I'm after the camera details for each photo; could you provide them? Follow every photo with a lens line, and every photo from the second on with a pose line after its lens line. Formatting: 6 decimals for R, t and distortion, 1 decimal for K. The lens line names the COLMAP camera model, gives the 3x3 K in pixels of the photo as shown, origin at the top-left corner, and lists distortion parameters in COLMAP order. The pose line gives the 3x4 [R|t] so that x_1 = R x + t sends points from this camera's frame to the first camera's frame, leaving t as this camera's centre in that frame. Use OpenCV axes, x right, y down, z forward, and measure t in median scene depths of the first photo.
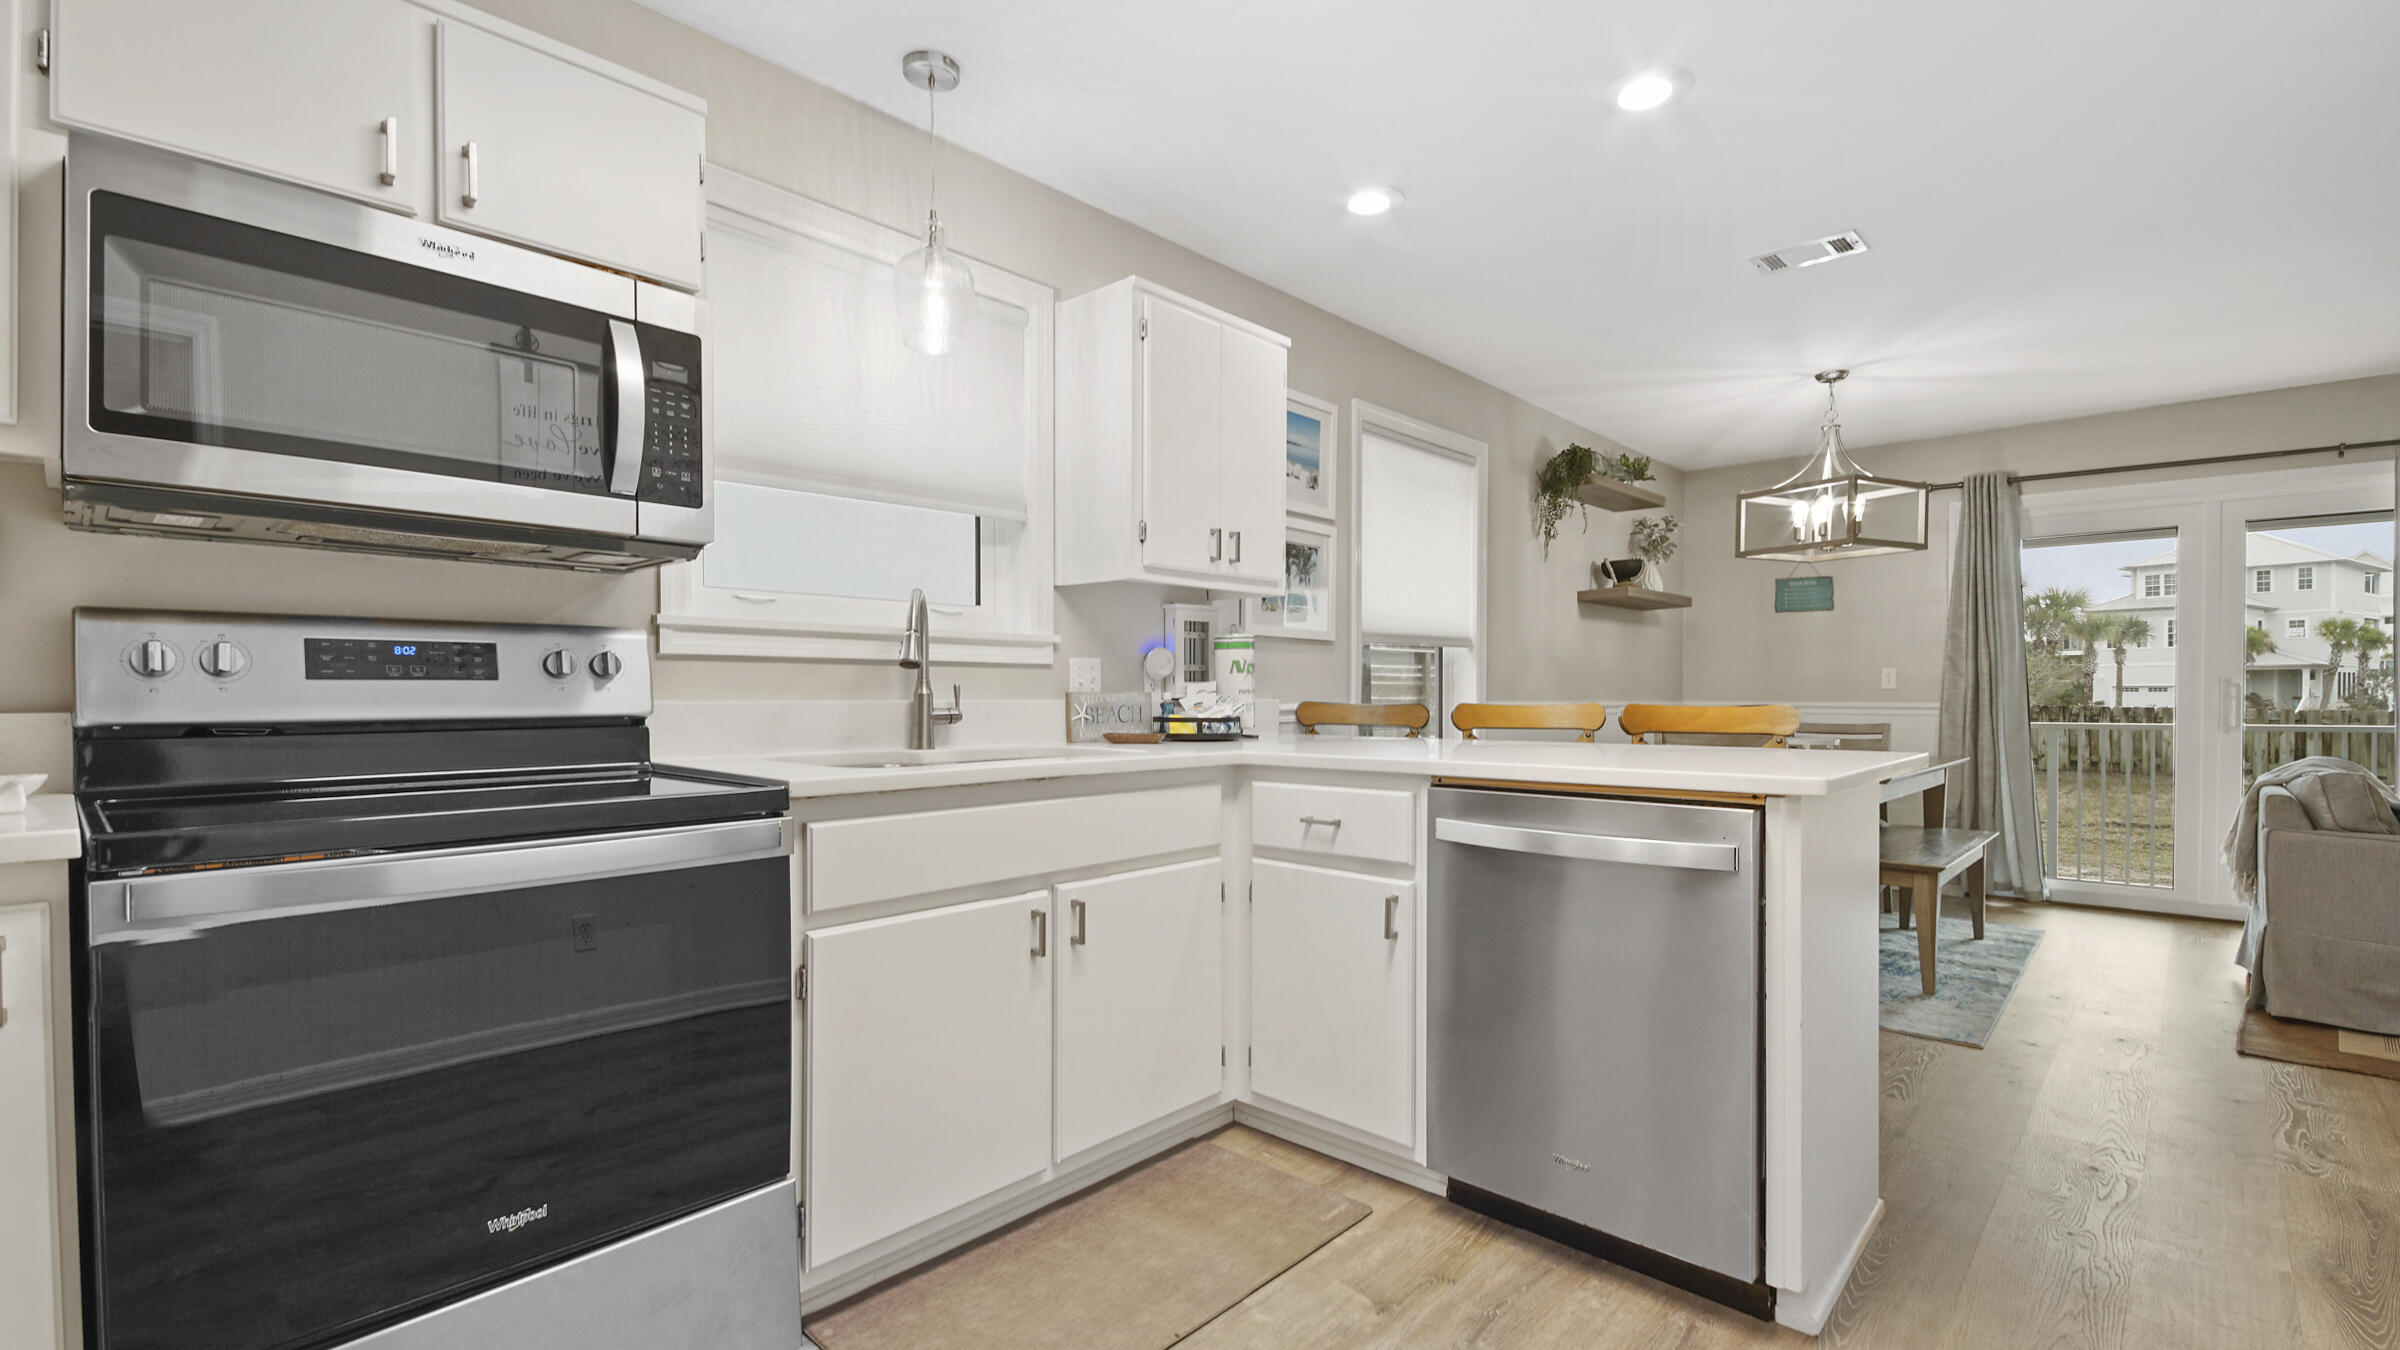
lens RADIAL K [[1047.2, 0, 1160.3], [0, 1047.2, 690.3], [0, 0, 1]] dist [0.010821, -0.008112]
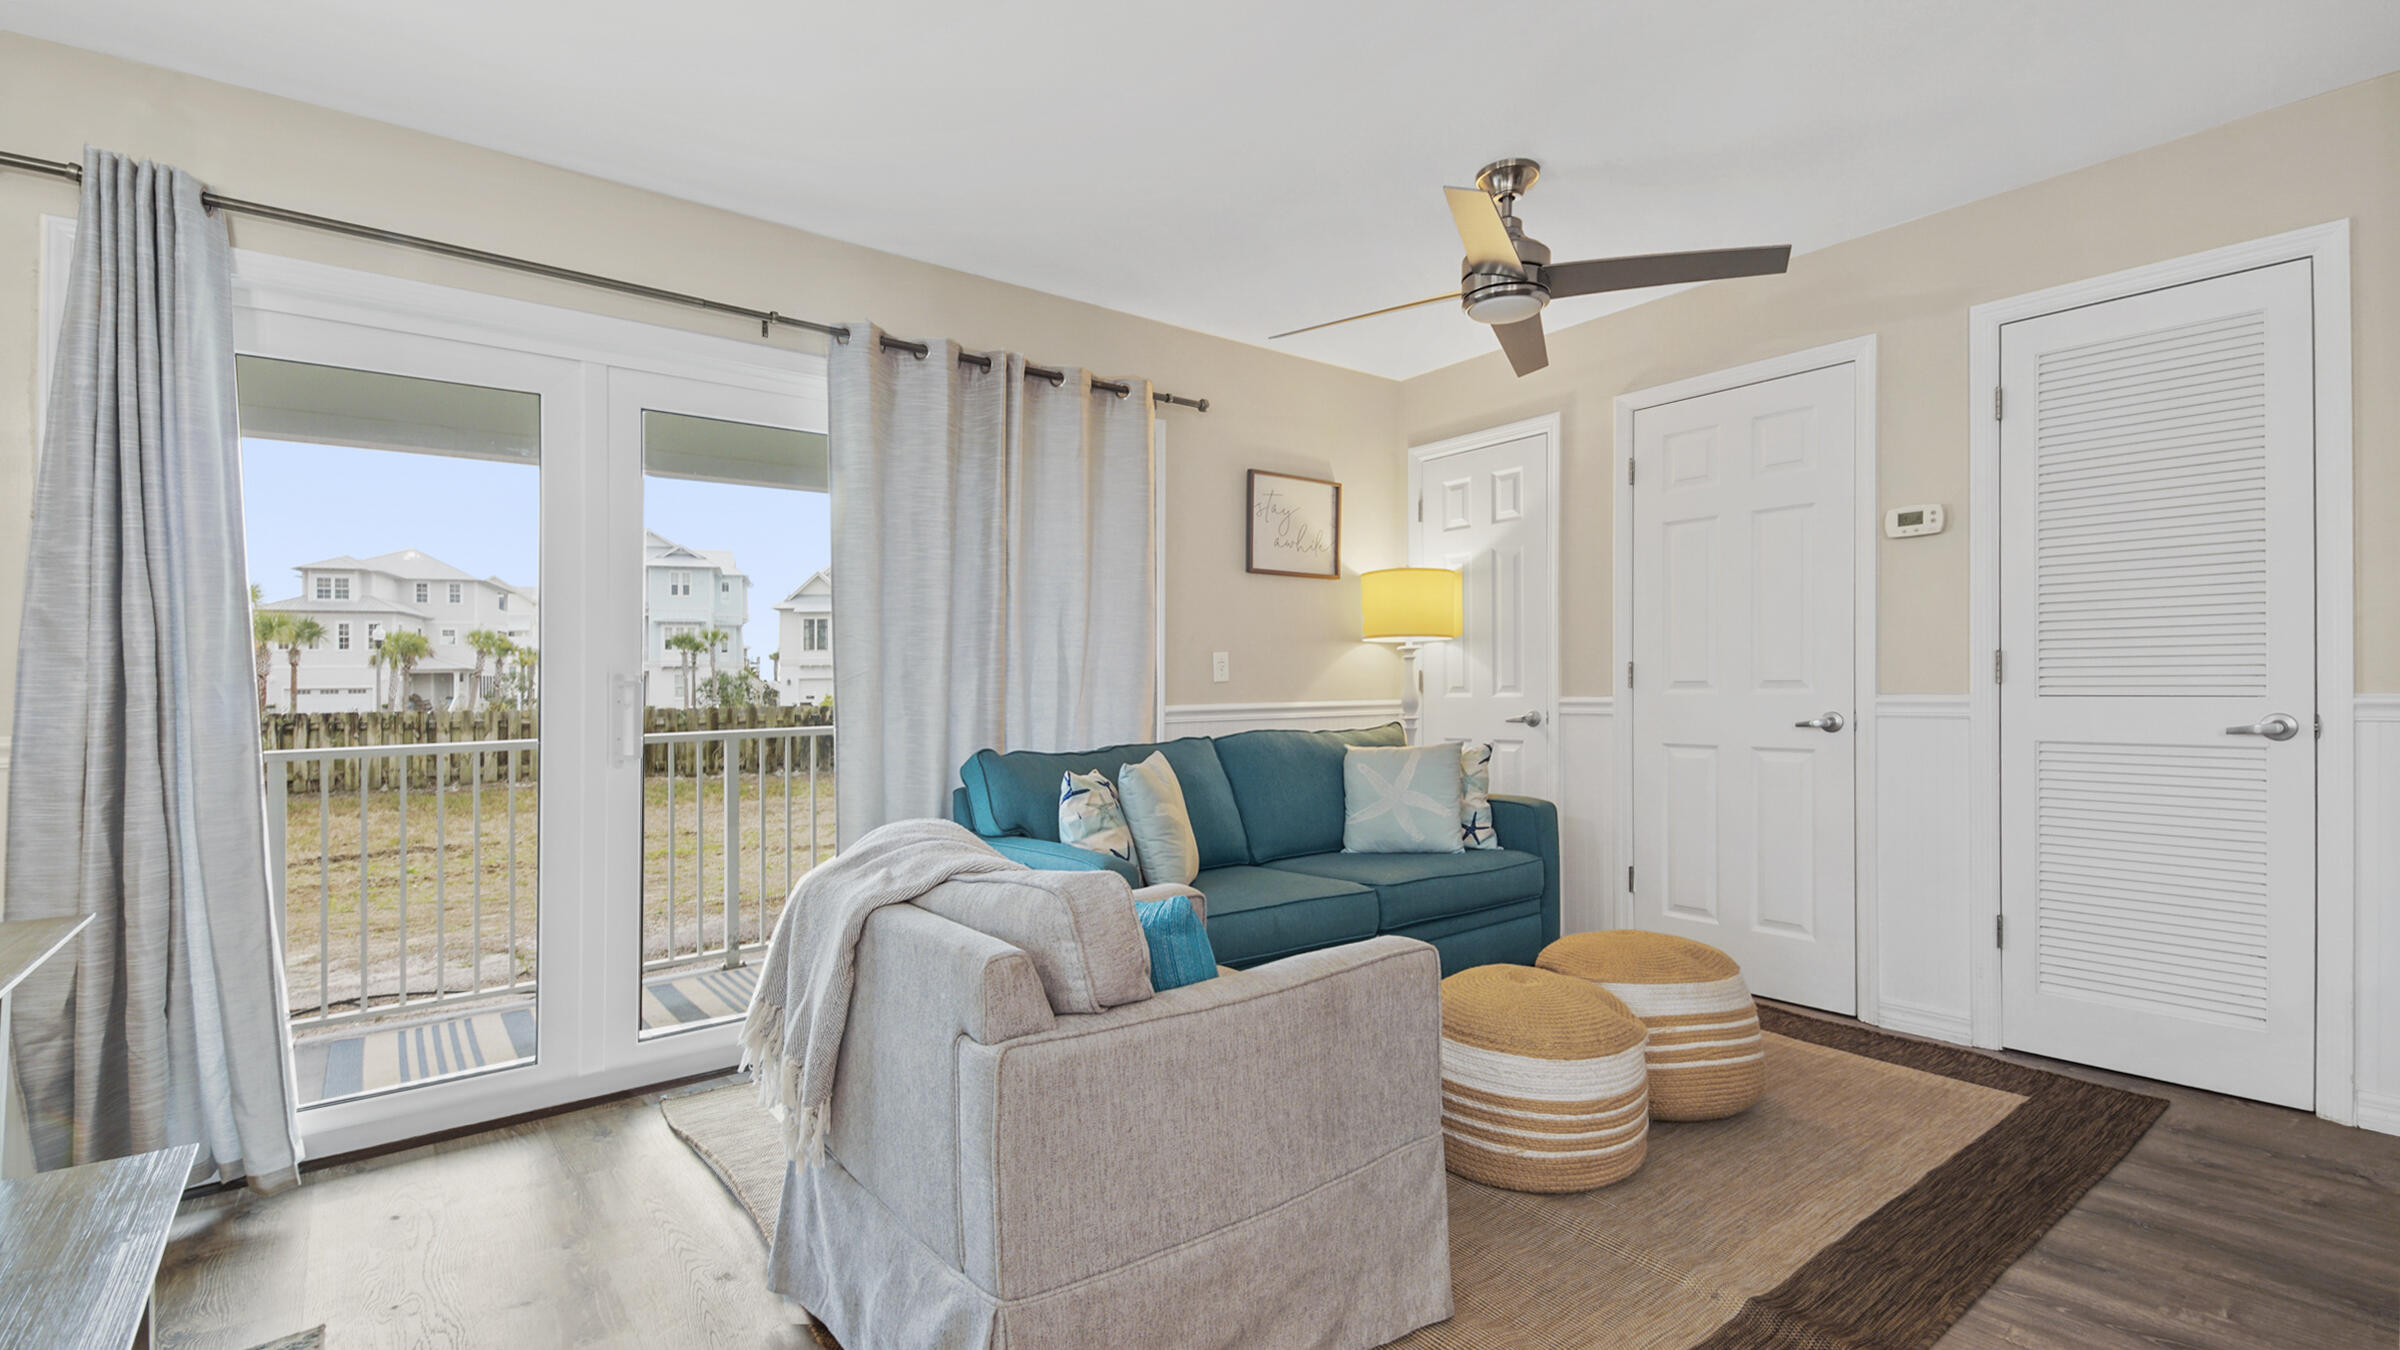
lens RADIAL K [[1015.1, 0, 1201.1], [0, 1015.1, 681.4], [0, 0, 1]] dist [0.024517, -0.003028]
pose [[0.102017, 0.002367, 0.994780, 0.650519], [0.008671, 0.999957, -0.003269, -0.004179], [-0.994745, 0.008959, 0.101993, 0.842396]]
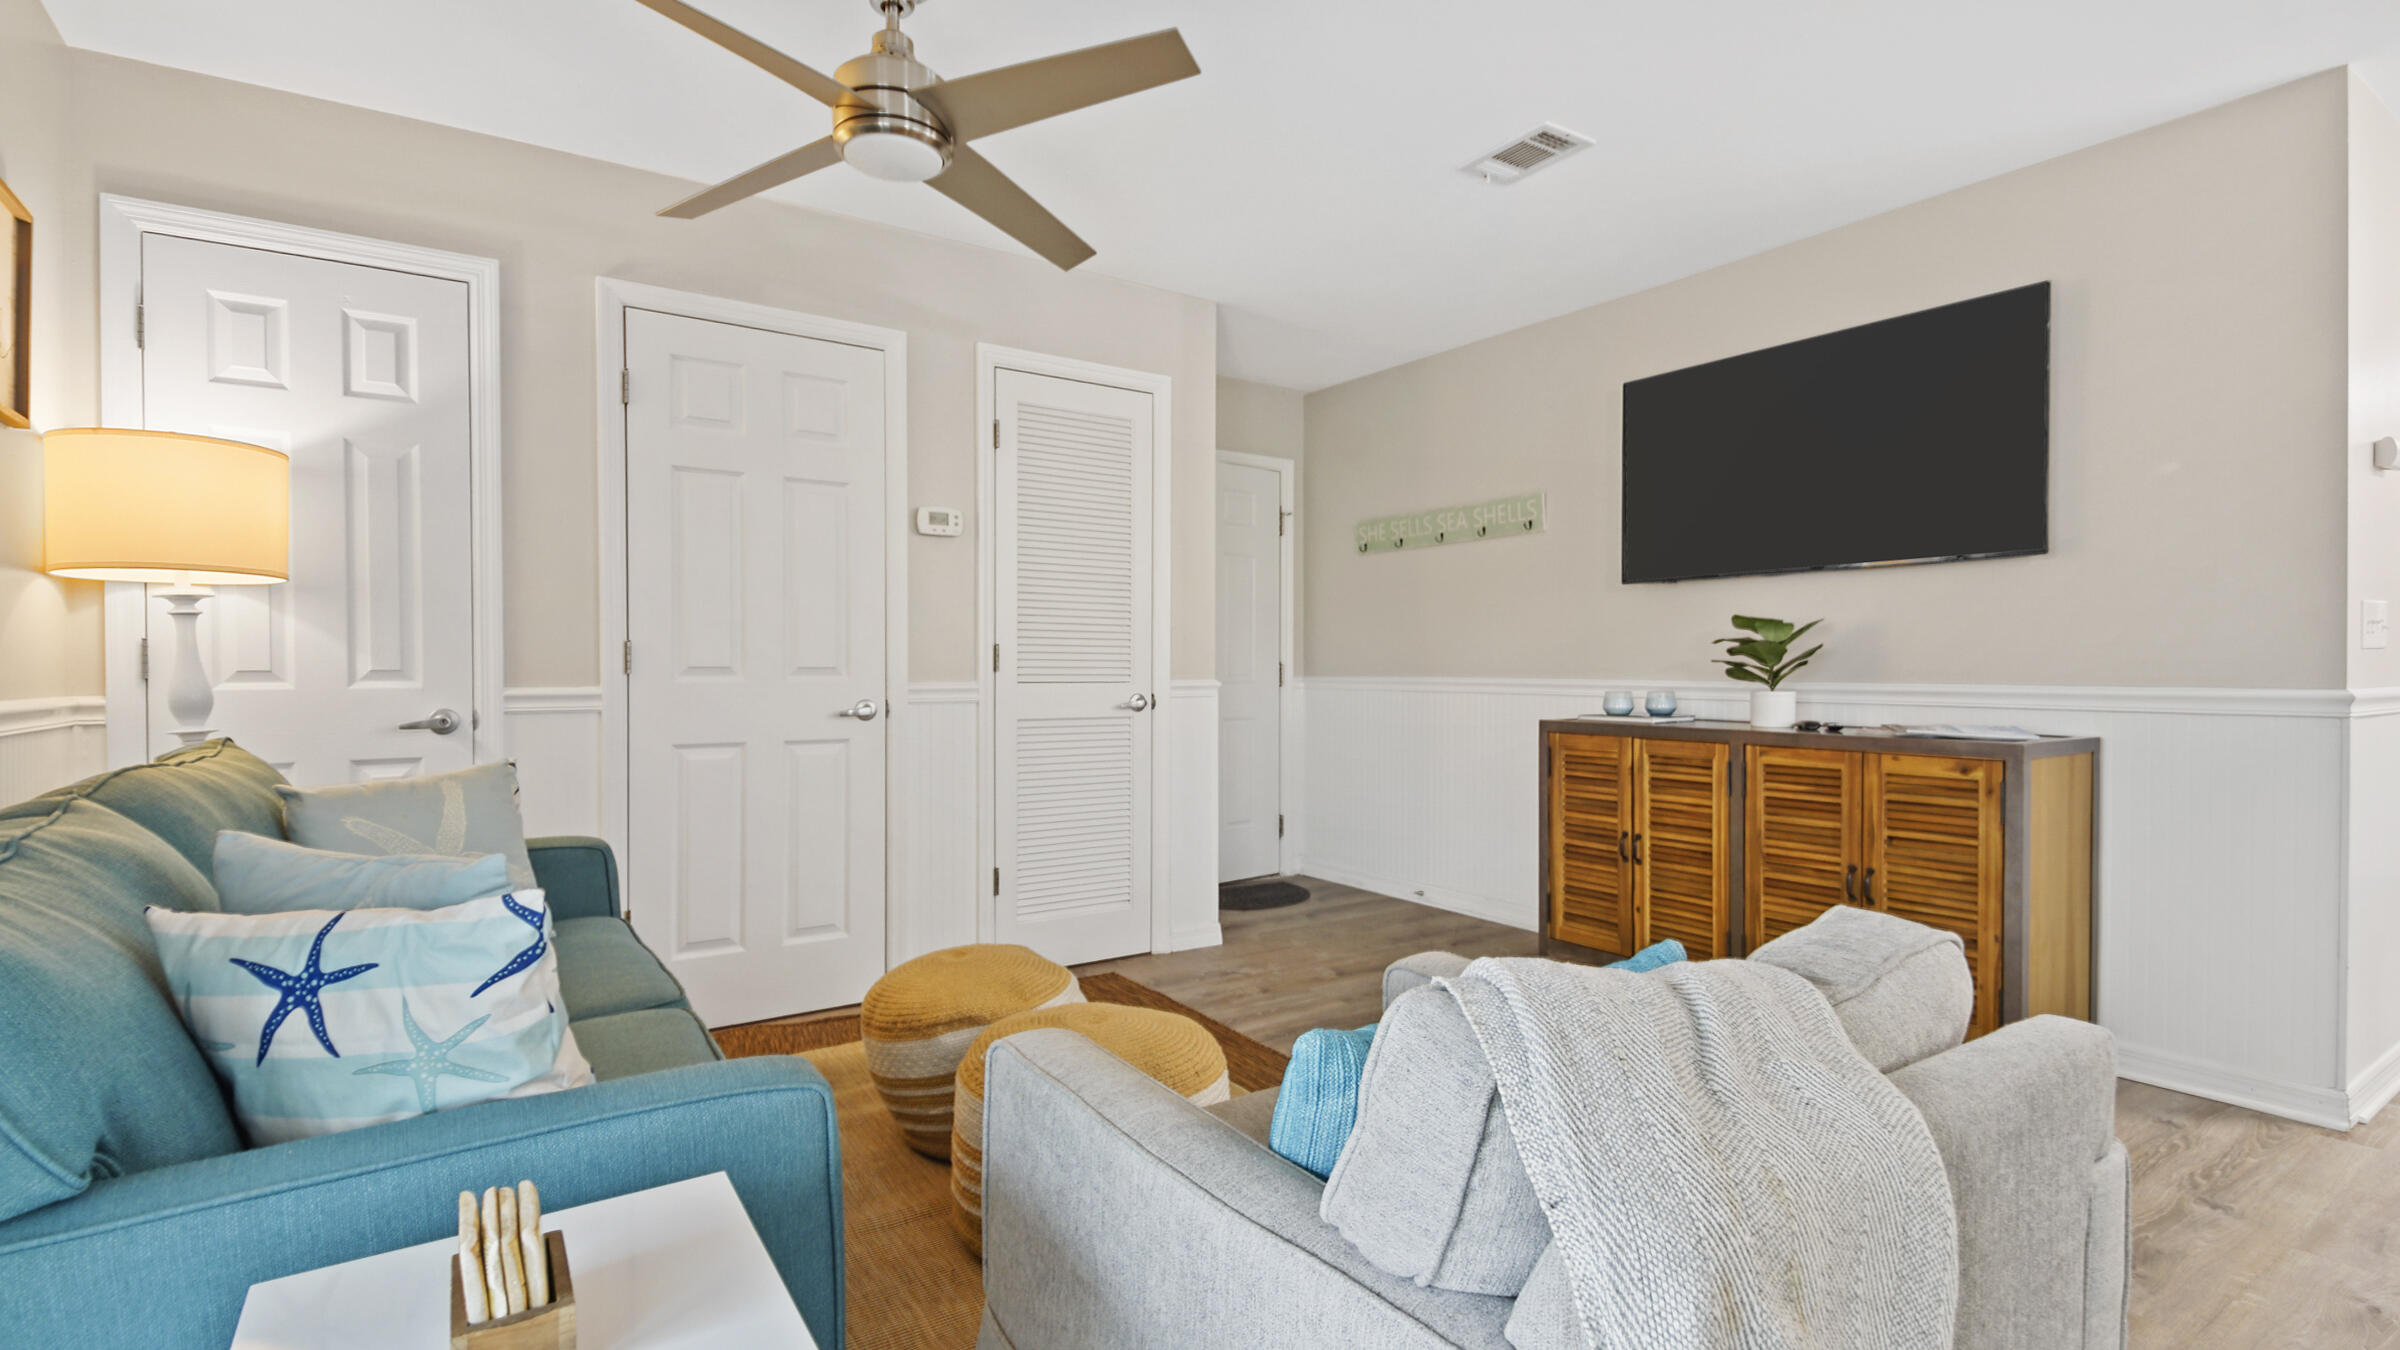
lens RADIAL K [[1087.9, 0, 1180.4], [0, 1087.9, 666.3], [0, 0, 1]] dist [0.008986, -0.001908]
pose [[-0.980858, 0.003131, 0.194701, 1.117527], [0.001989, 0.999980, -0.006063, 0.001977], [-0.194716, -0.005559, -0.980844, 1.218829]]
